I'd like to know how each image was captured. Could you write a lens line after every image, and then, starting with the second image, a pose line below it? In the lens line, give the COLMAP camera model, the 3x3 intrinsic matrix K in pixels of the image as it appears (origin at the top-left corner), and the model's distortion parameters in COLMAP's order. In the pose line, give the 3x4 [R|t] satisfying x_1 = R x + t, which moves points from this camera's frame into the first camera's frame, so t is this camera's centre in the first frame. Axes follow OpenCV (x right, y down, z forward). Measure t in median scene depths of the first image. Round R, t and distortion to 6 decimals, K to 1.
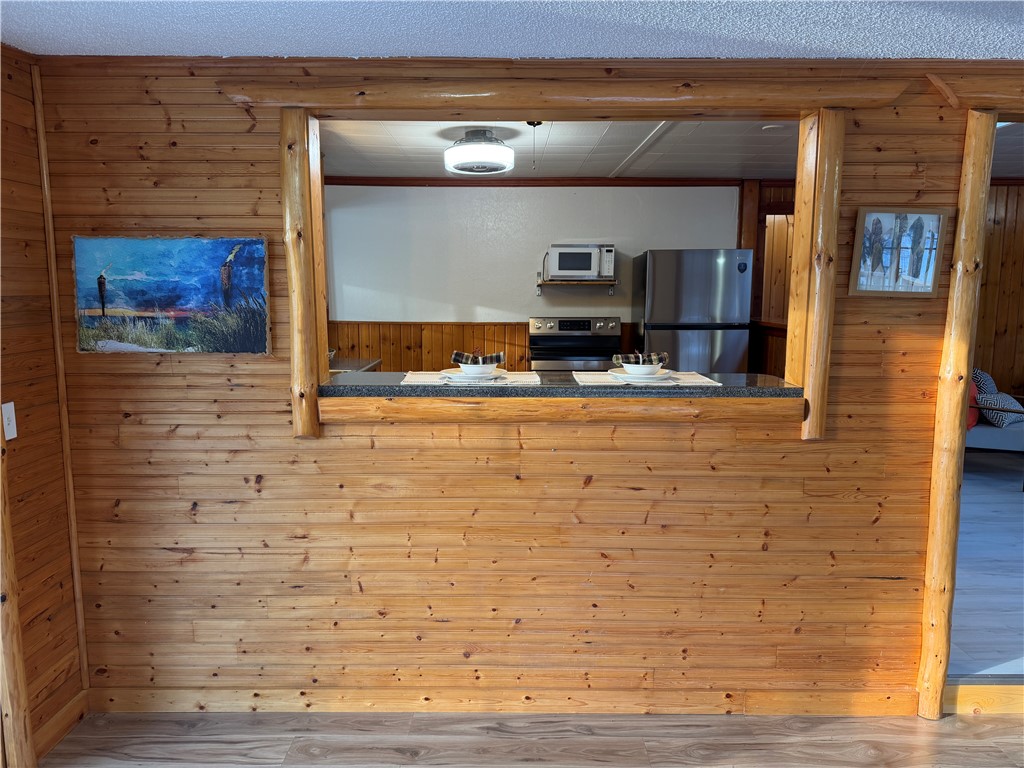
lens RADIAL K [[713.3, 0, 514.4], [0, 713.3, 384.9], [0, 0, 1]] dist [0.076096, -0.103050]
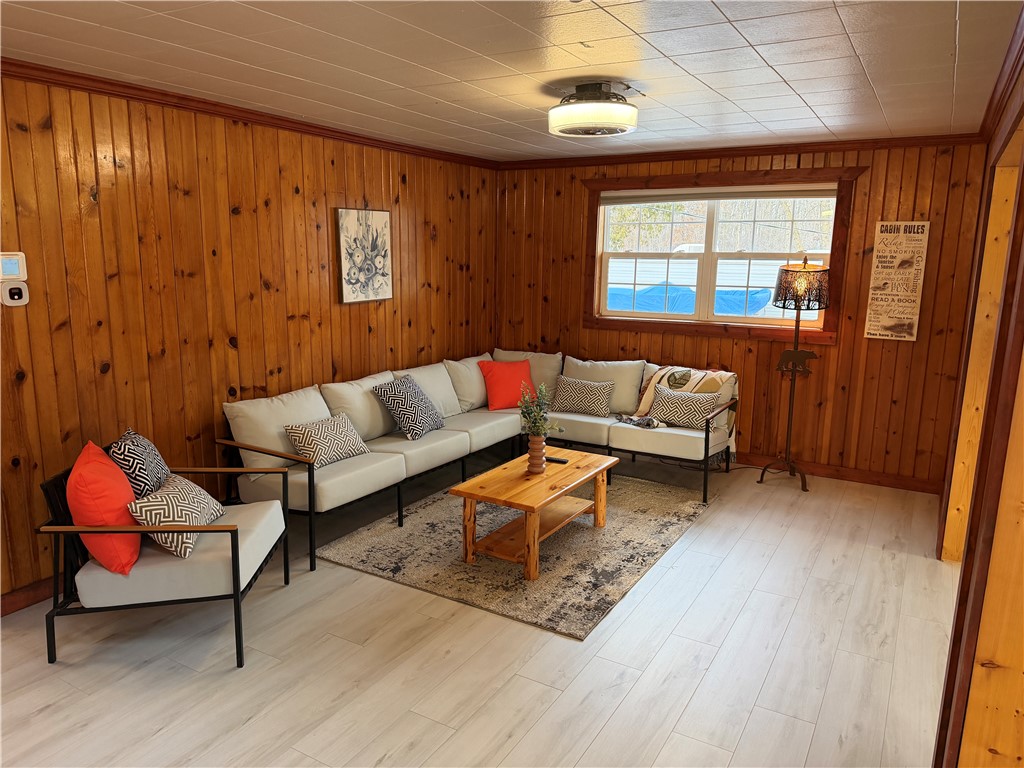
lens RADIAL K [[713.3, 0, 510.5], [0, 713.3, 384.0], [0, 0, 1]] dist [0.076096, -0.103050]
pose [[0.507086, -0.154052, 0.848016, 0.771628], [0.104843, 0.987616, 0.116719, -0.213248], [-0.855495, 0.029722, 0.516957, 1.095106]]
